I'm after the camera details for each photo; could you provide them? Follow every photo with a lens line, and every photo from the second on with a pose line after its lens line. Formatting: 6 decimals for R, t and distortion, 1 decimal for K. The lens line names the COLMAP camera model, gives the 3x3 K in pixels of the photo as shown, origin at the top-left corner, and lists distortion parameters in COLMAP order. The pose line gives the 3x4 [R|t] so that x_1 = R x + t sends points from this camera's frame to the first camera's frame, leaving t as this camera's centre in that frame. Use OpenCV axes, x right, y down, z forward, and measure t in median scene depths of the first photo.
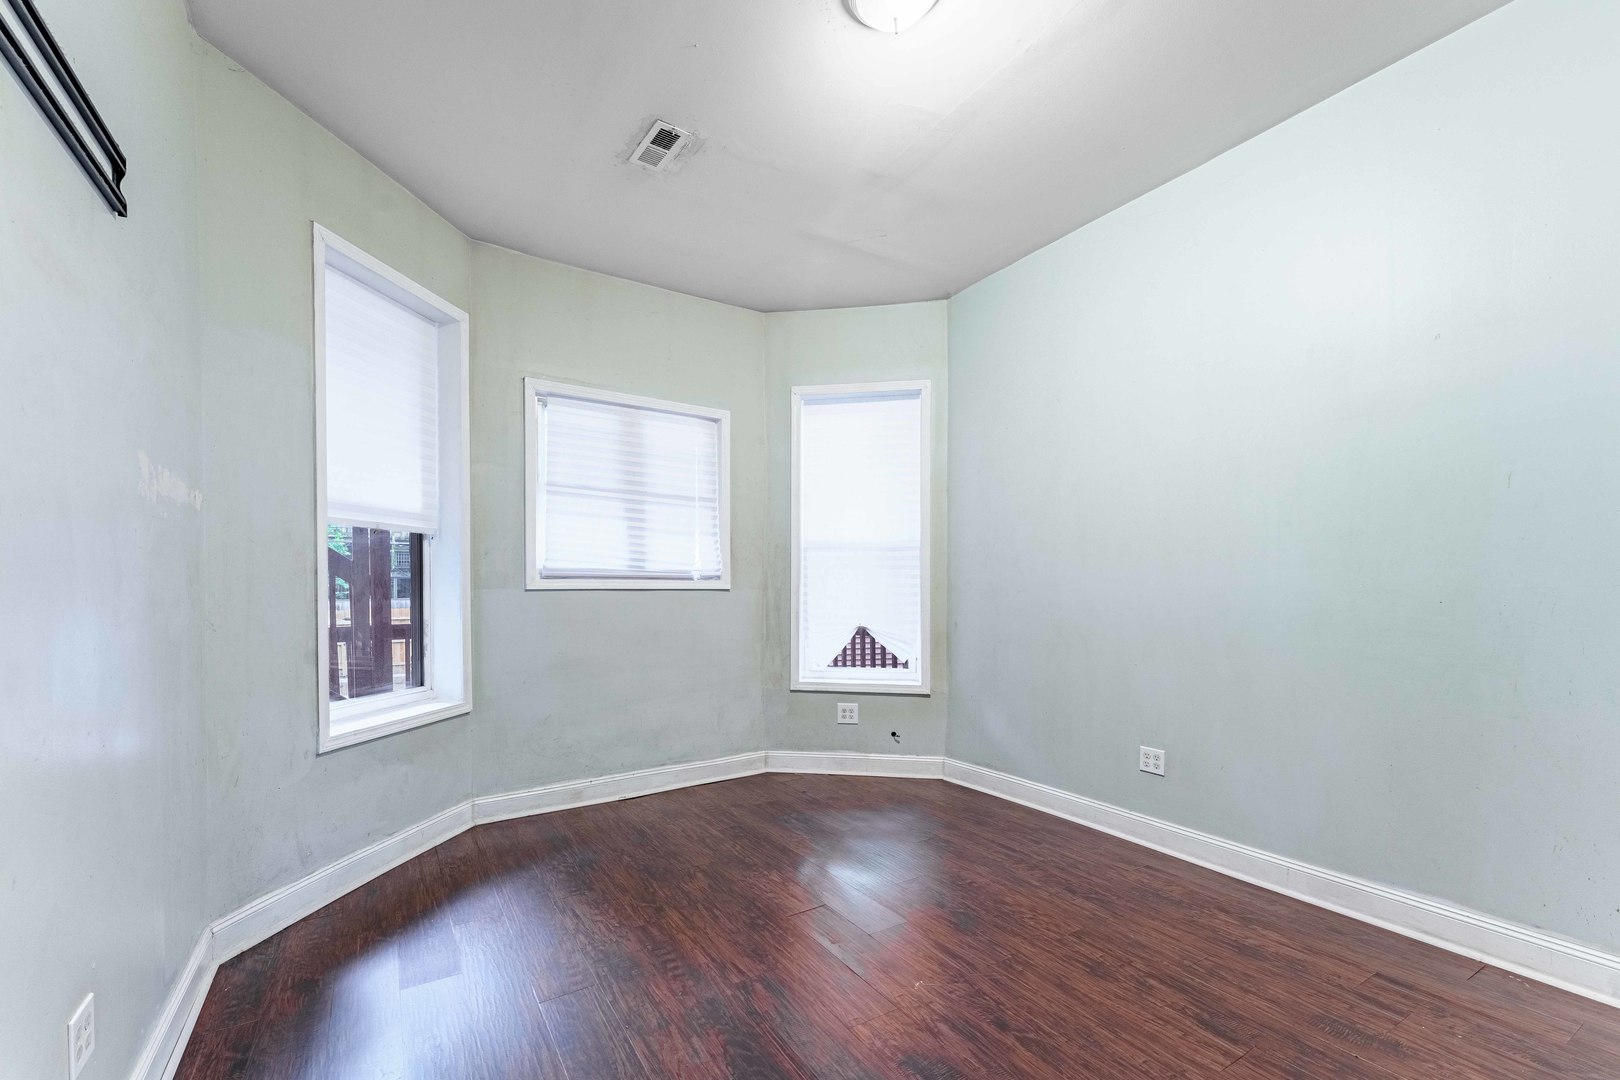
lens RADIAL K [[673.7, 0, 792.2], [0, 673.7, 601.7], [0, 0, 1]] dist [0.003228, -0.000530]
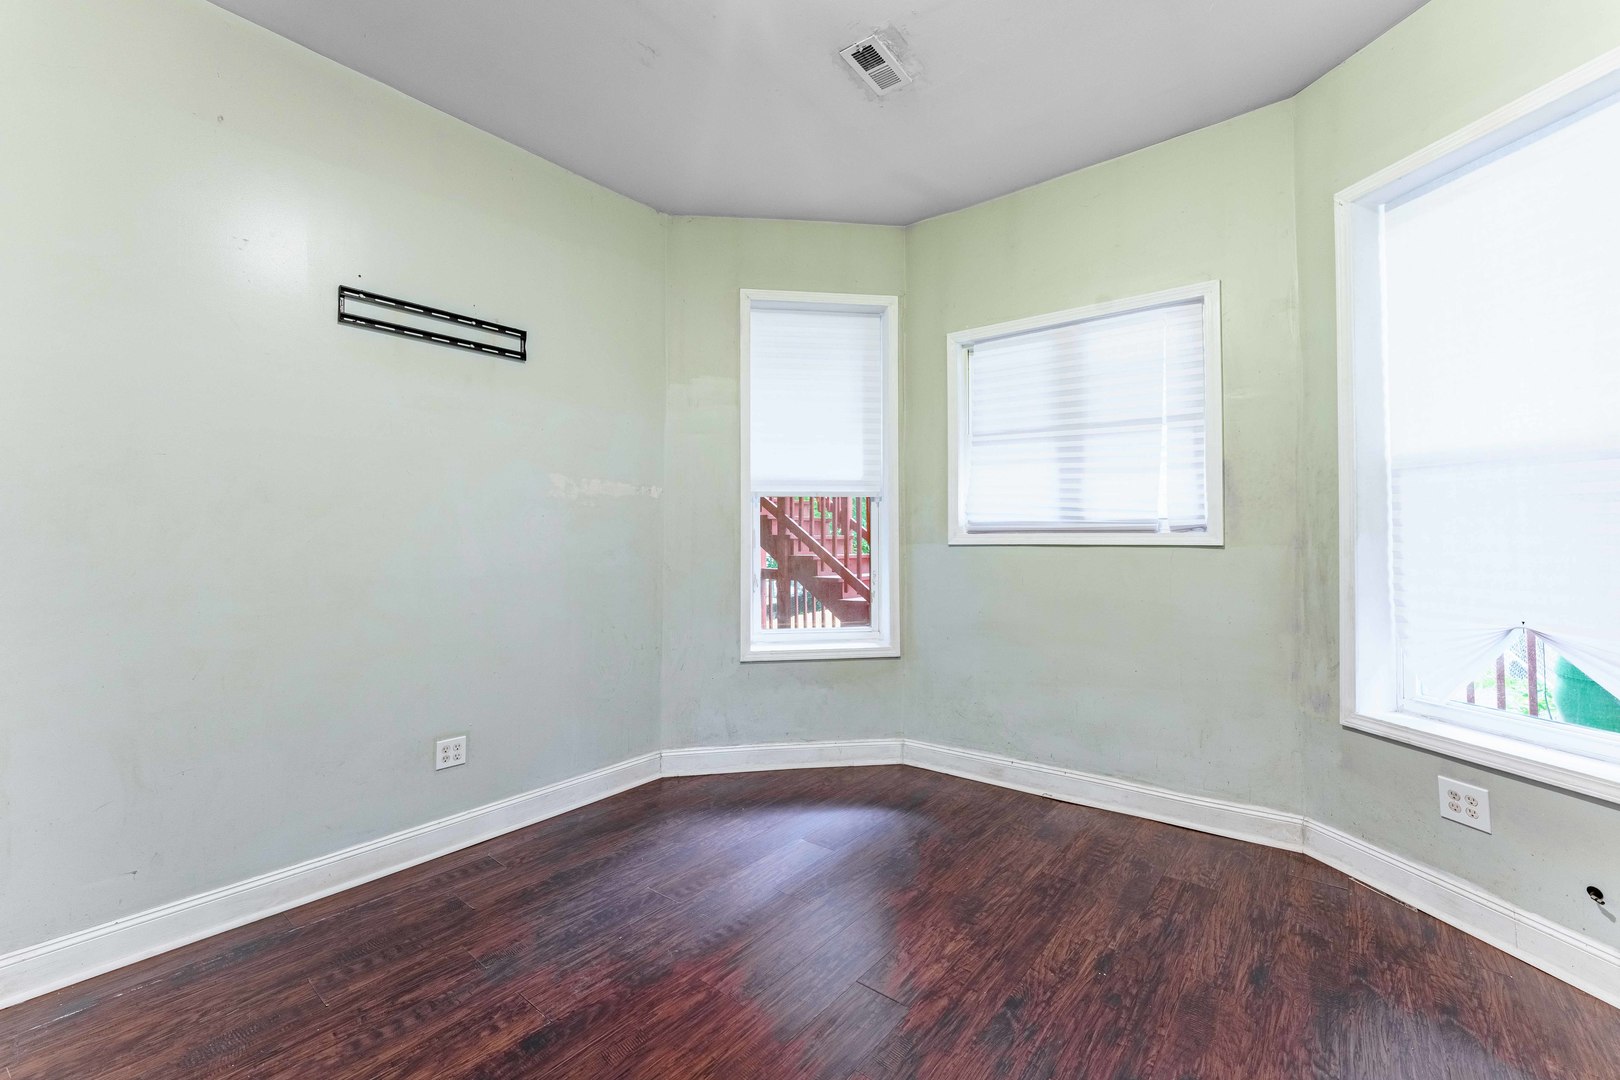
lens RADIAL K [[673.7, 0, 800.5], [0, 673.7, 528.1], [0, 0, 1]] dist [0.003228, -0.000530]
pose [[0.318567, -0.016026, -0.947765, 0.437790], [-0.015744, 0.999630, -0.022195, -0.015438], [0.947769, 0.021992, 0.318197, 0.430517]]
